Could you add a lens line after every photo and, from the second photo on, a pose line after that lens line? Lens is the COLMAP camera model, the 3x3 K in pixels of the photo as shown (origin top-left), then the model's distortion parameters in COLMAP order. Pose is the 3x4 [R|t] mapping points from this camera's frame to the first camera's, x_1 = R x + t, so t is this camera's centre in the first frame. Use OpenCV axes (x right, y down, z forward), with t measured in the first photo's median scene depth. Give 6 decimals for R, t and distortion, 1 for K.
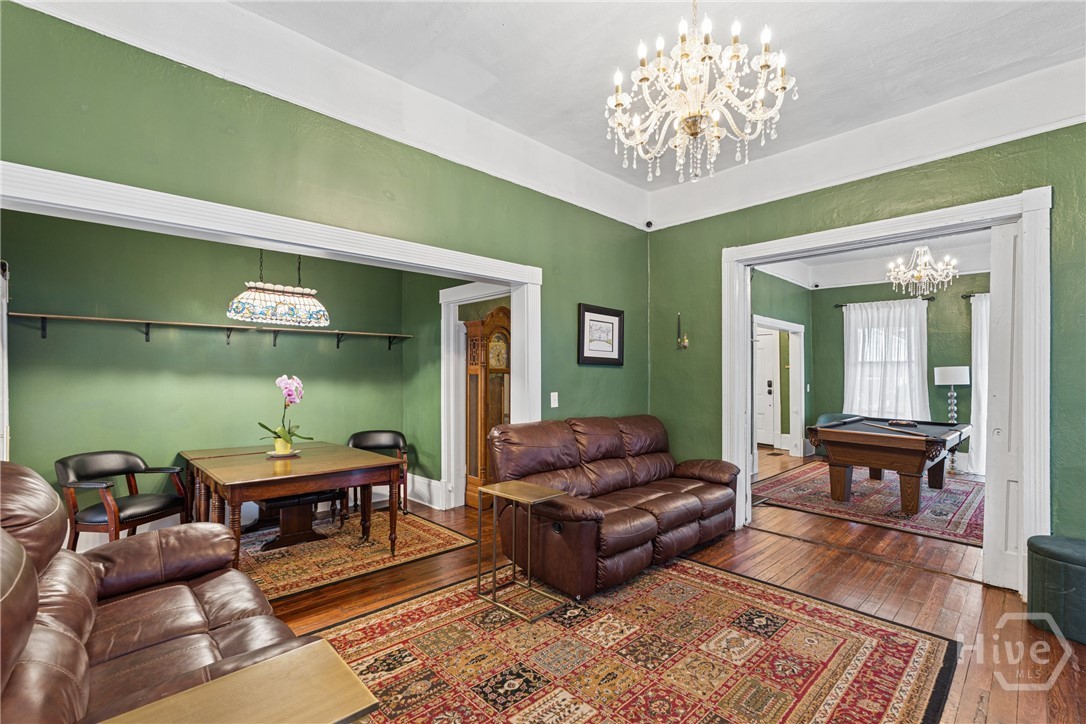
lens RADIAL K [[487.3, 0, 541.7], [0, 487.3, 366.0], [0, 0, 1]] dist [0.000721, -0.000168]
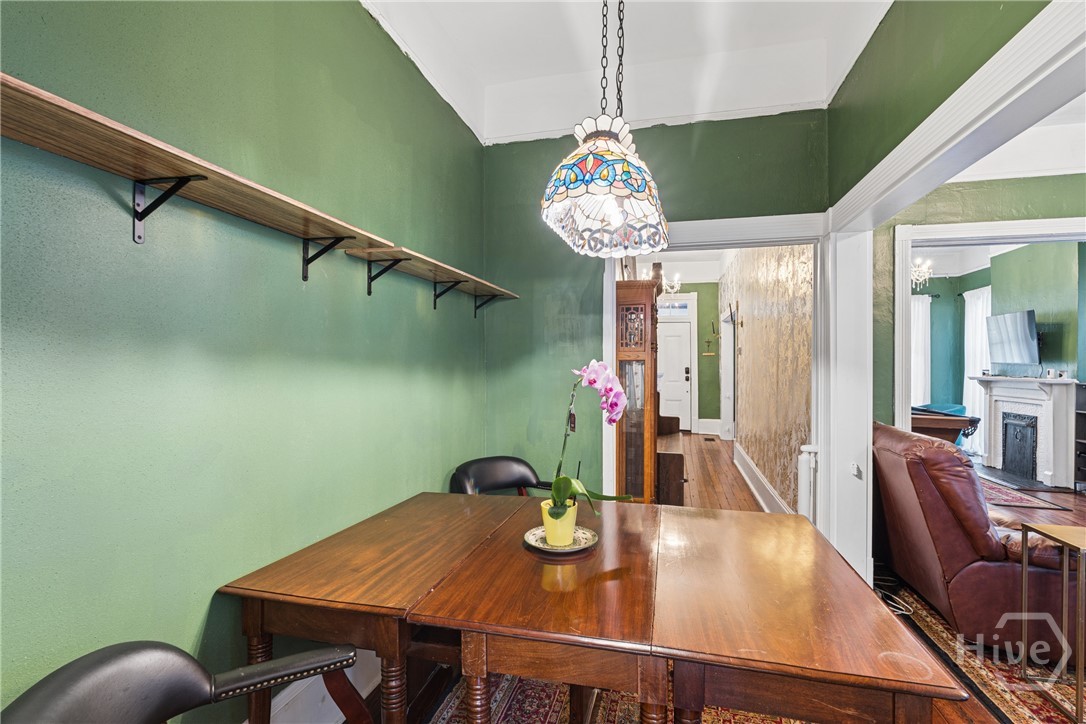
lens RADIAL K [[487.3, 0, 541.7], [0, 487.3, 366.0], [0, 0, 1]] dist [0.000721, -0.000168]
pose [[0.855142, 0.002739, 0.518387, -0.602260], [-0.018231, 0.999526, 0.024792, 0.010633], [-0.518073, -0.030651, 0.854787, 0.497720]]
